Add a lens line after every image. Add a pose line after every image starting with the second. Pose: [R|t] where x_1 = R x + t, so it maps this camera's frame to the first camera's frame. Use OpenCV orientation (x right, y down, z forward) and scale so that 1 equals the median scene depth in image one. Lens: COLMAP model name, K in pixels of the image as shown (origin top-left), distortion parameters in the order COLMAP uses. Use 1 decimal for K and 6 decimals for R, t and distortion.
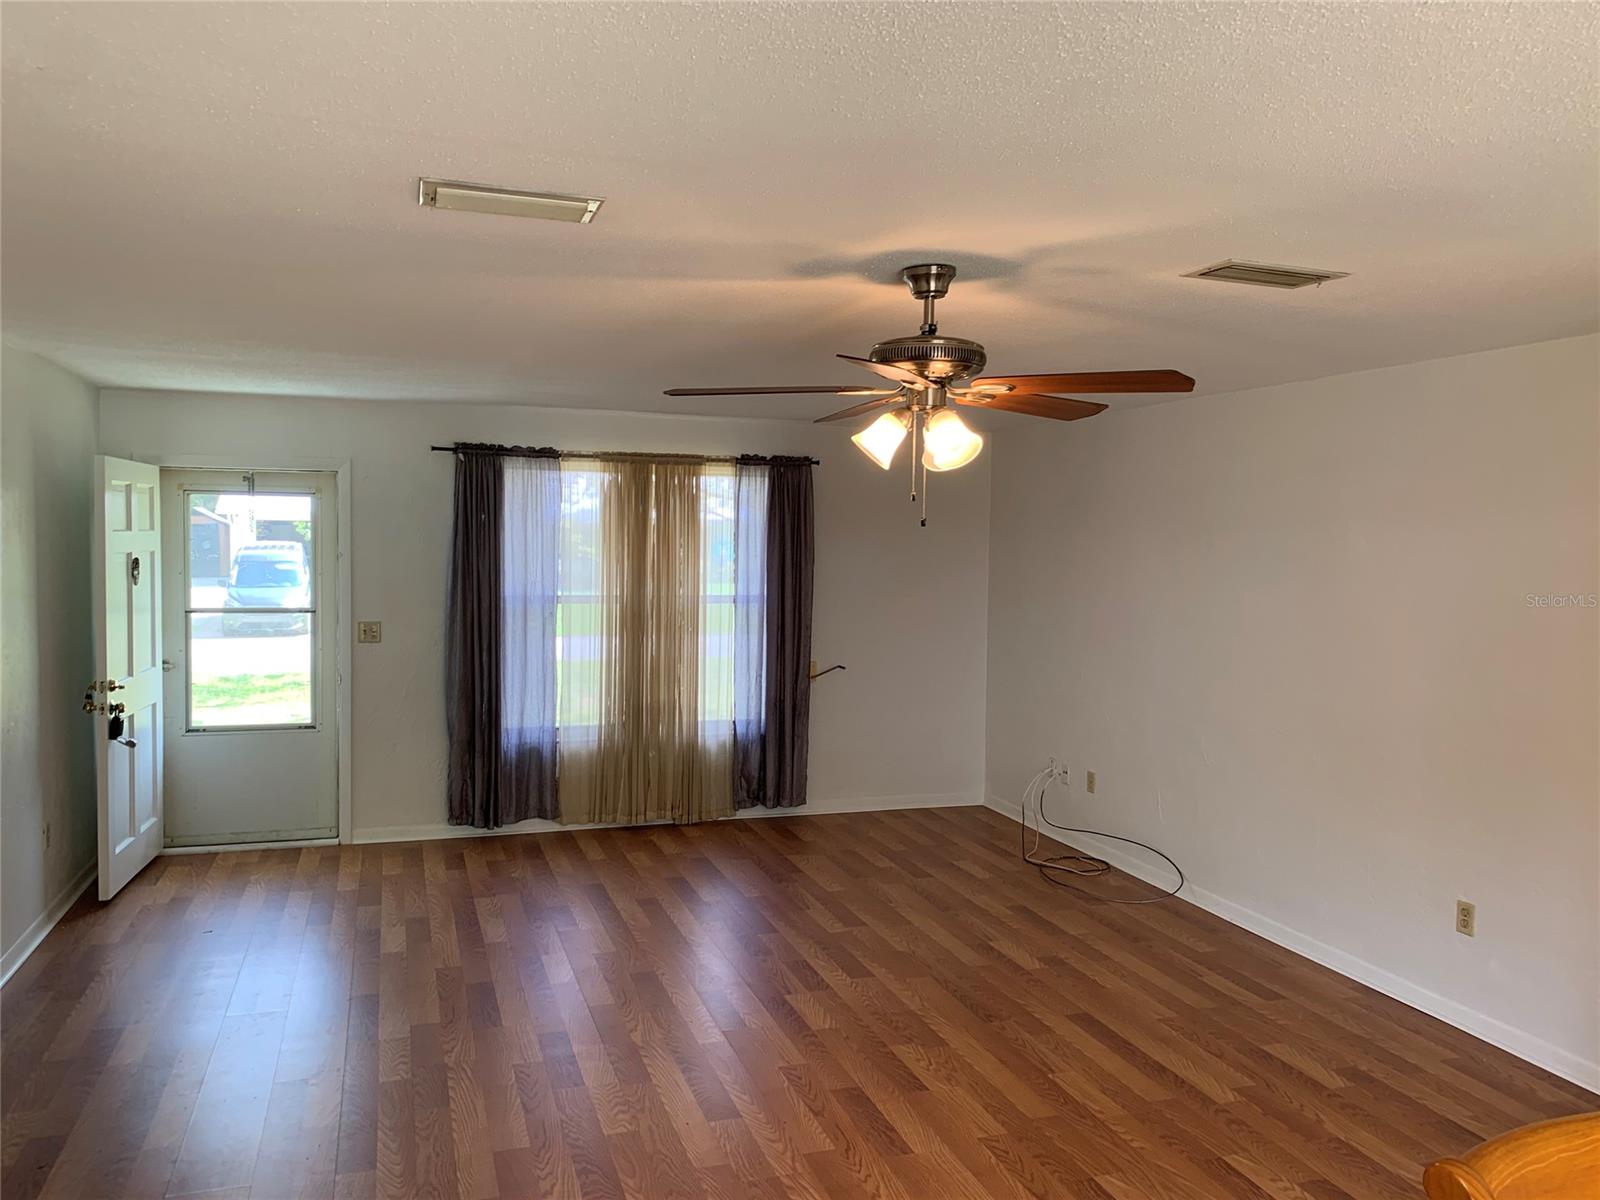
lens RADIAL K [[1226.3, 0, 800.7], [0, 1226.3, 592.3], [0, 0, 1]] dist [0.143601, -0.241287]
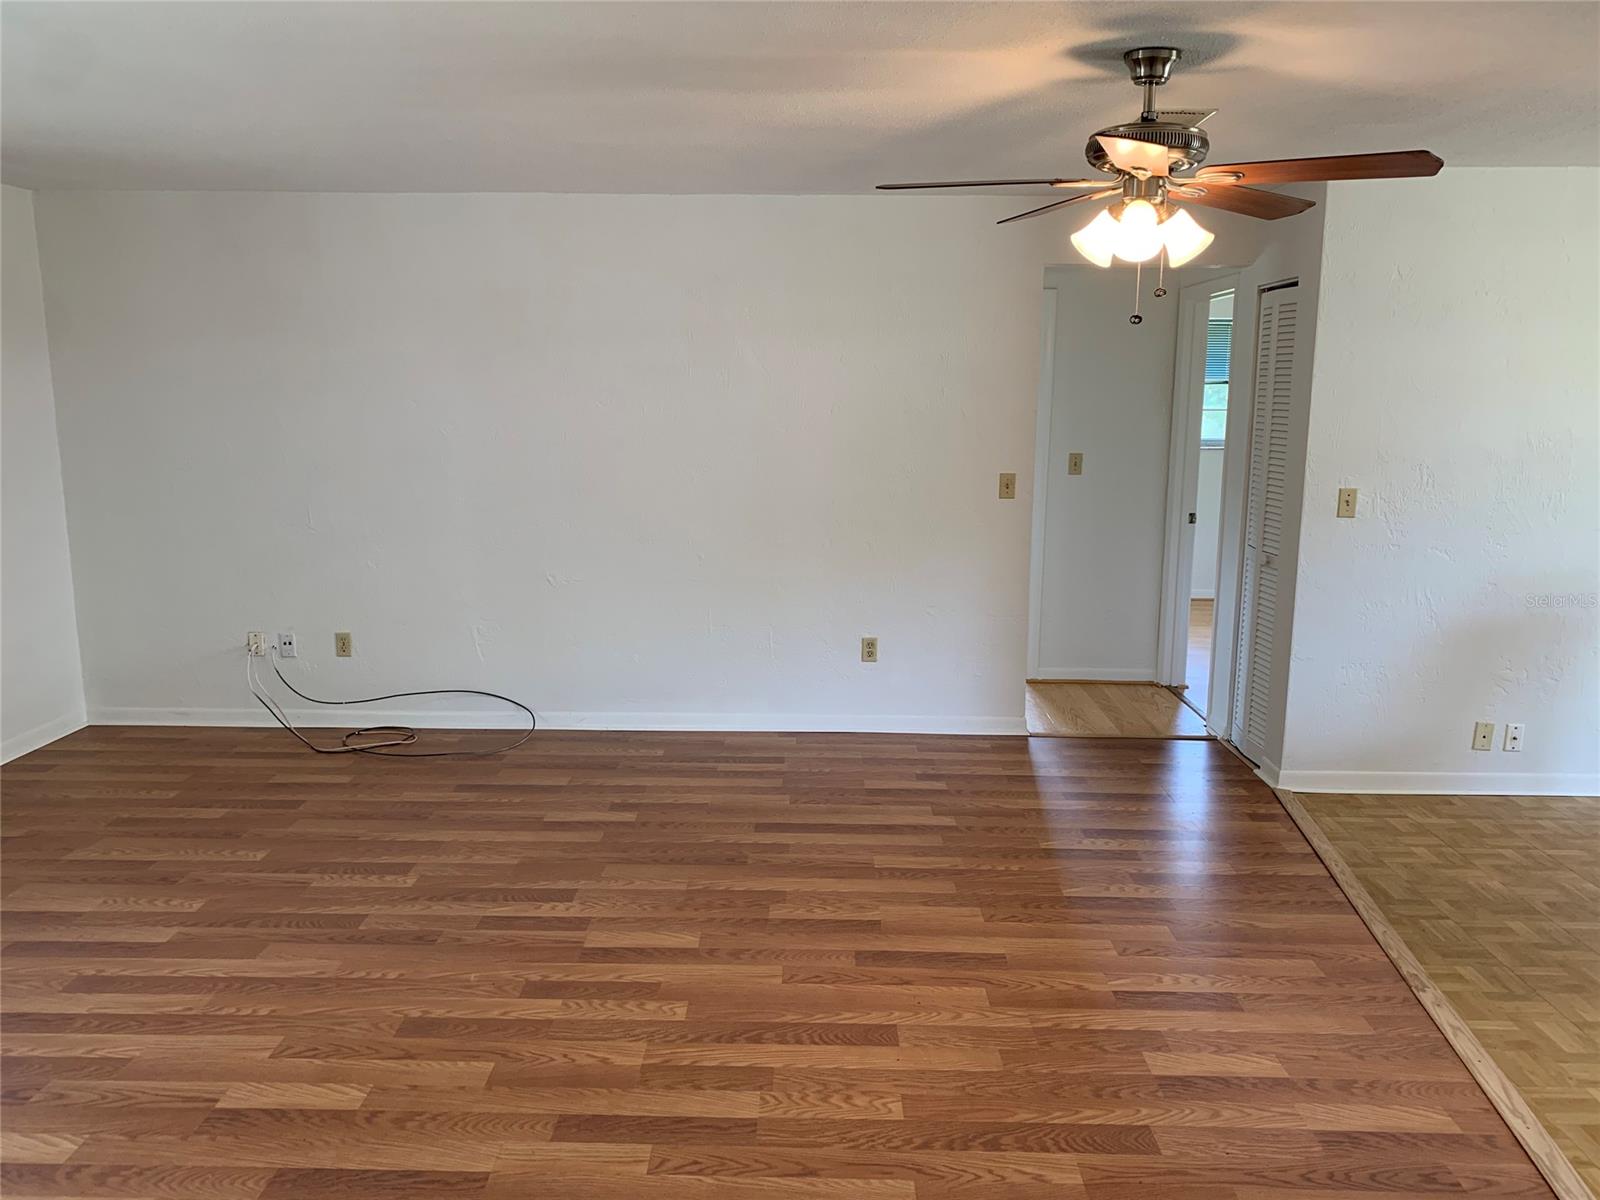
lens RADIAL K [[1226.3, 0, 800.7], [0, 1226.3, 592.3], [0, 0, 1]] dist [0.143601, -0.241287]
pose [[0.338363, -0.169133, 0.925691, -0.622117], [0.044210, 0.985486, 0.163898, -0.008615], [-0.939977, -0.014533, 0.340929, 0.601307]]
